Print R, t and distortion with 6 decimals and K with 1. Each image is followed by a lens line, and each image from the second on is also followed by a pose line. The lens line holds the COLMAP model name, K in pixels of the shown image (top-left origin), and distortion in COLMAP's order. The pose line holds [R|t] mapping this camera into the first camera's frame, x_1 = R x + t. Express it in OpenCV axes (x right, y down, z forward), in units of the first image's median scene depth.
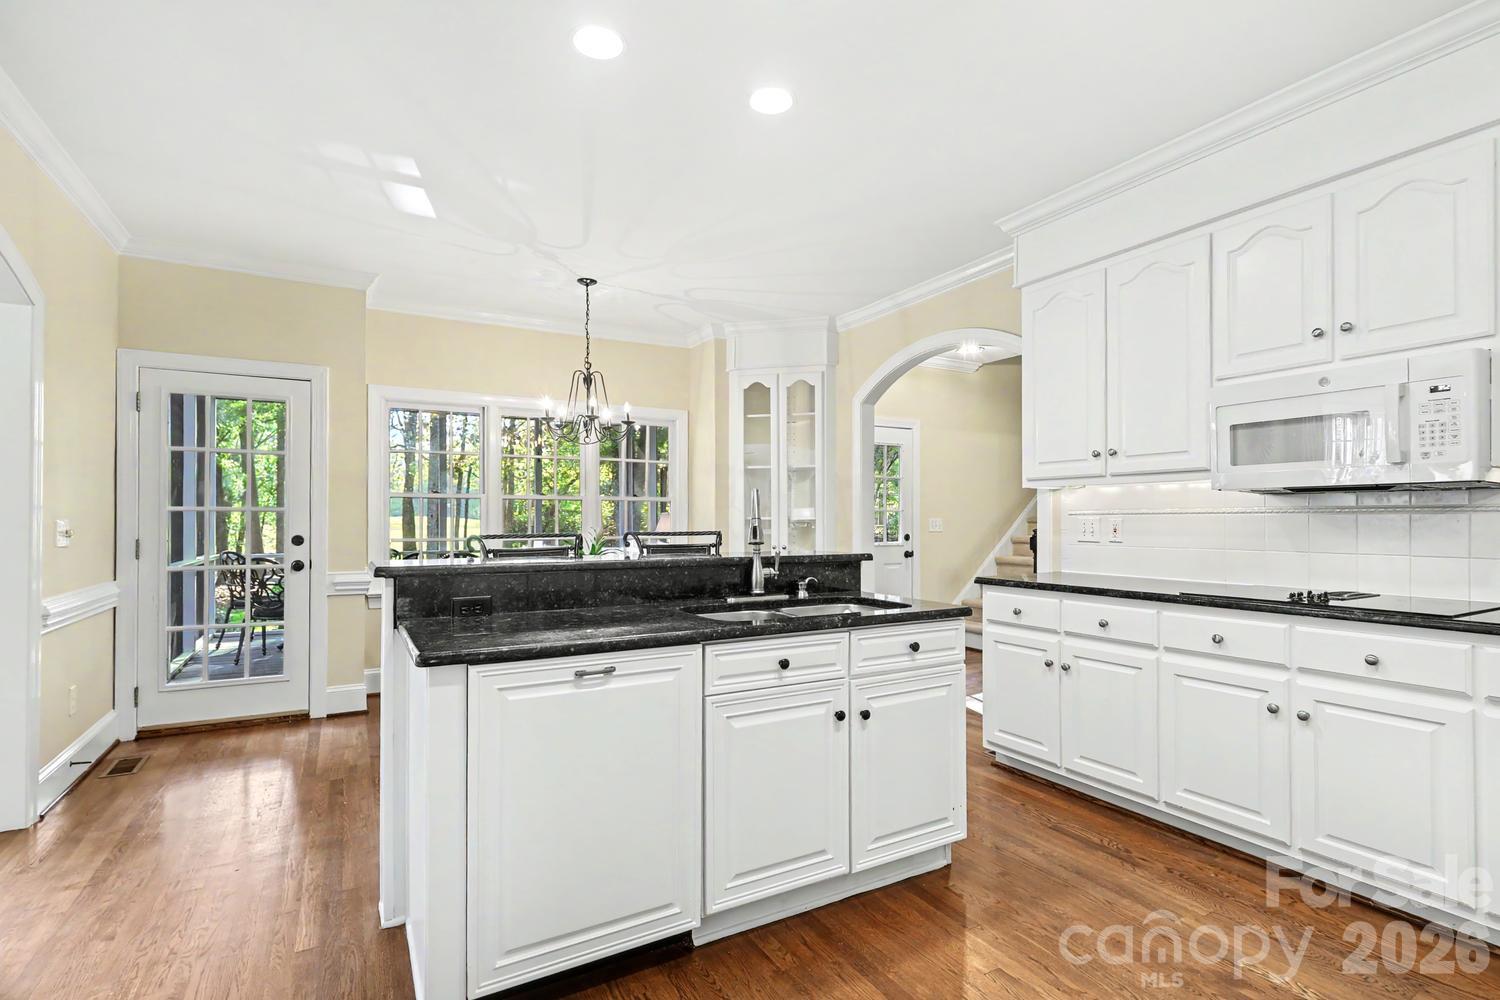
lens RADIAL K [[710.2, 0, 748.5], [0, 710.2, 516.2], [0, 0, 1]] dist [-0.000188, -0.000039]
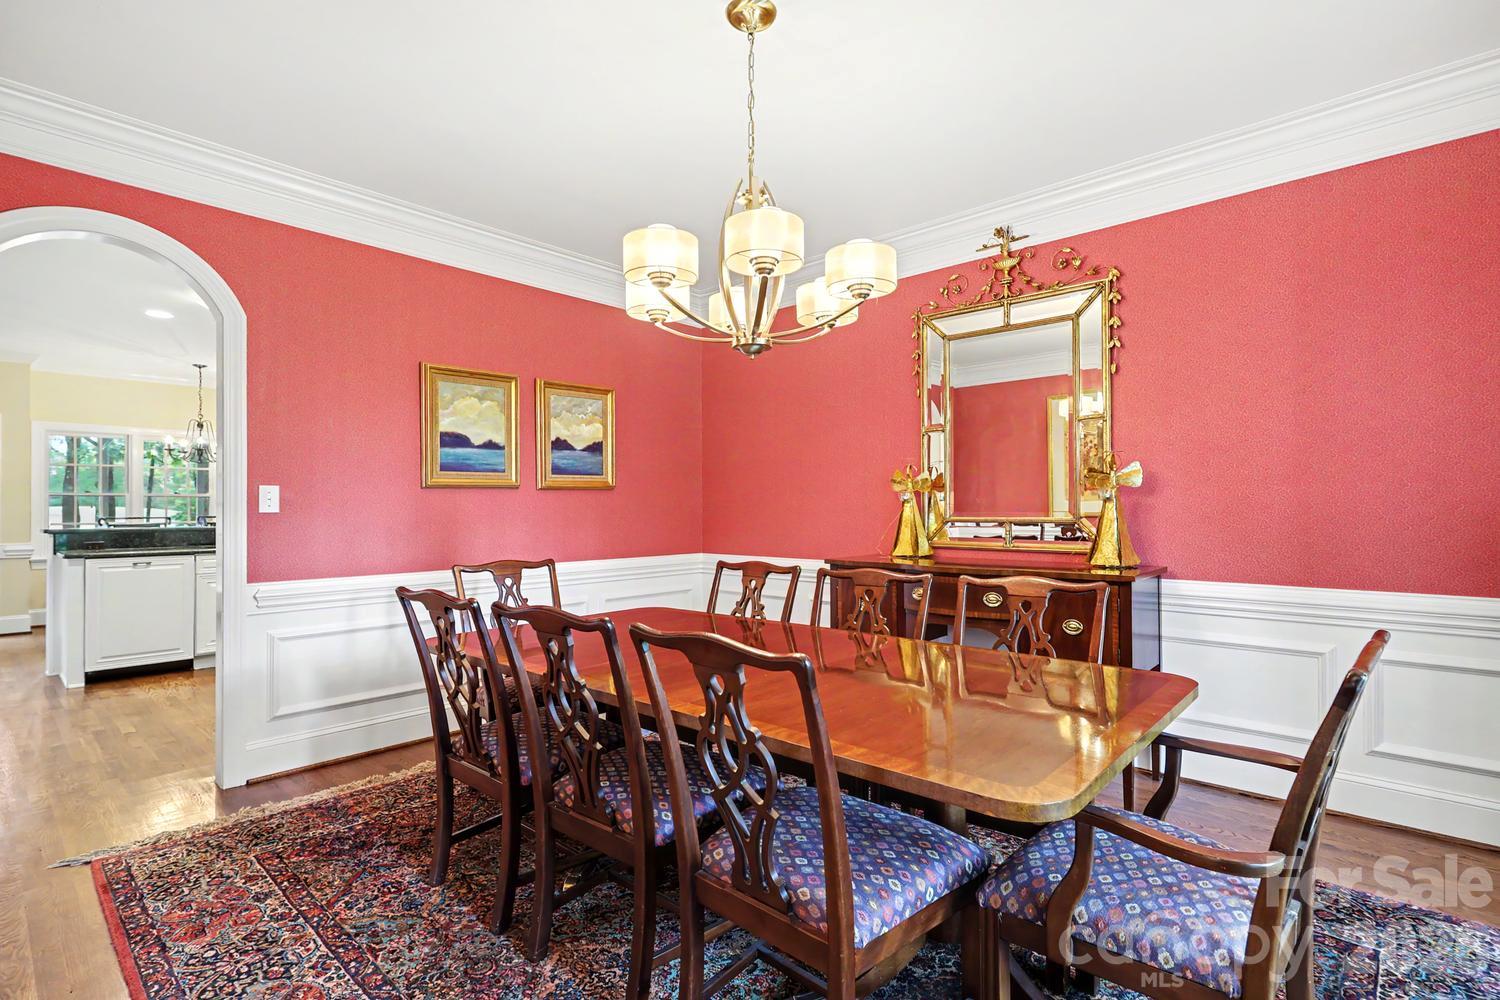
lens RADIAL K [[720.2, 0, 750.0], [0, 720.2, 500.0], [0, 0, 1]] dist [0.002868, 0.000733]
pose [[0.953540, -0.002434, 0.301256, 0.553624], [0.003656, 0.999987, -0.003492, -0.008152], [-0.301244, 0.004431, 0.953537, -1.119069]]
